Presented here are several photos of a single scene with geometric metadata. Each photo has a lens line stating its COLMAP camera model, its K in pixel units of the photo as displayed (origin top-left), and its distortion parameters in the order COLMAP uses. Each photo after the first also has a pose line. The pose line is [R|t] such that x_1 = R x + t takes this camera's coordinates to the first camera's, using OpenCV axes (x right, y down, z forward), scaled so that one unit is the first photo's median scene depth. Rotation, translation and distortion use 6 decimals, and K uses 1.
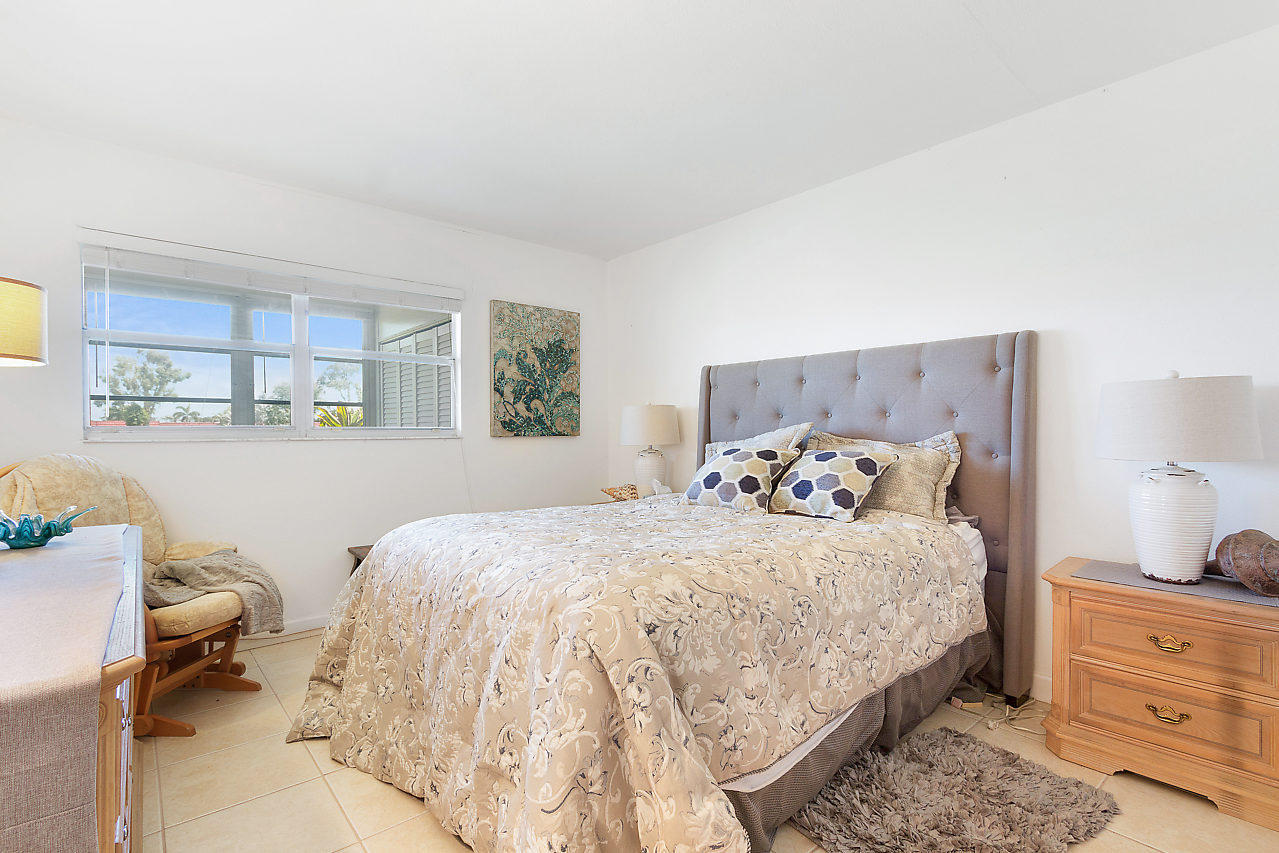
lens RADIAL K [[587.8, 0, 639.5], [0, 587.8, 426.5], [0, 0, 1]] dist [-0.000395, -0.000002]
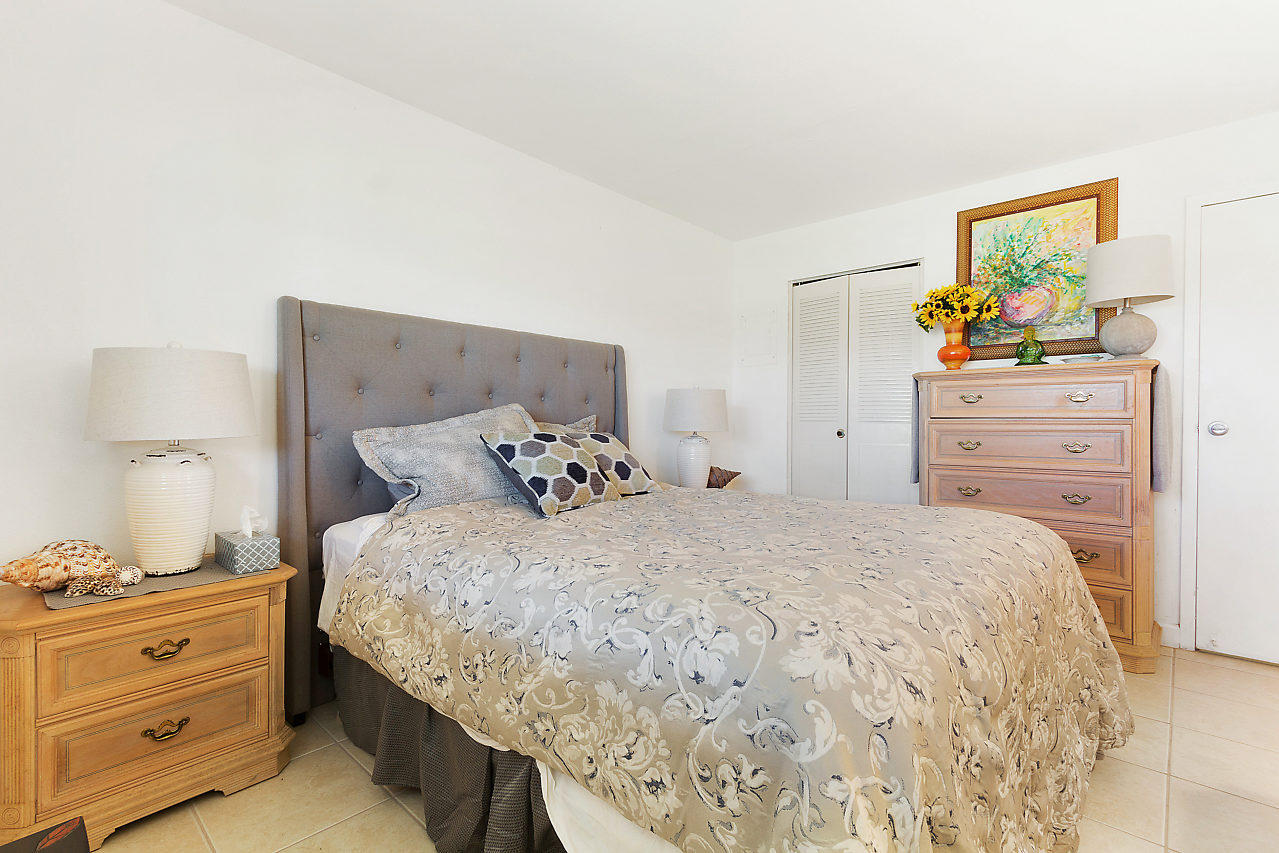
lens RADIAL K [[587.8, 0, 639.5], [0, 587.8, 426.5], [0, 0, 1]] dist [-0.000395, -0.000002]
pose [[-0.125902, -0.008967, 0.992002, -0.674546], [-0.010489, 0.999915, 0.007708, 0.018733], [-0.991987, -0.009435, -0.125985, 0.996937]]
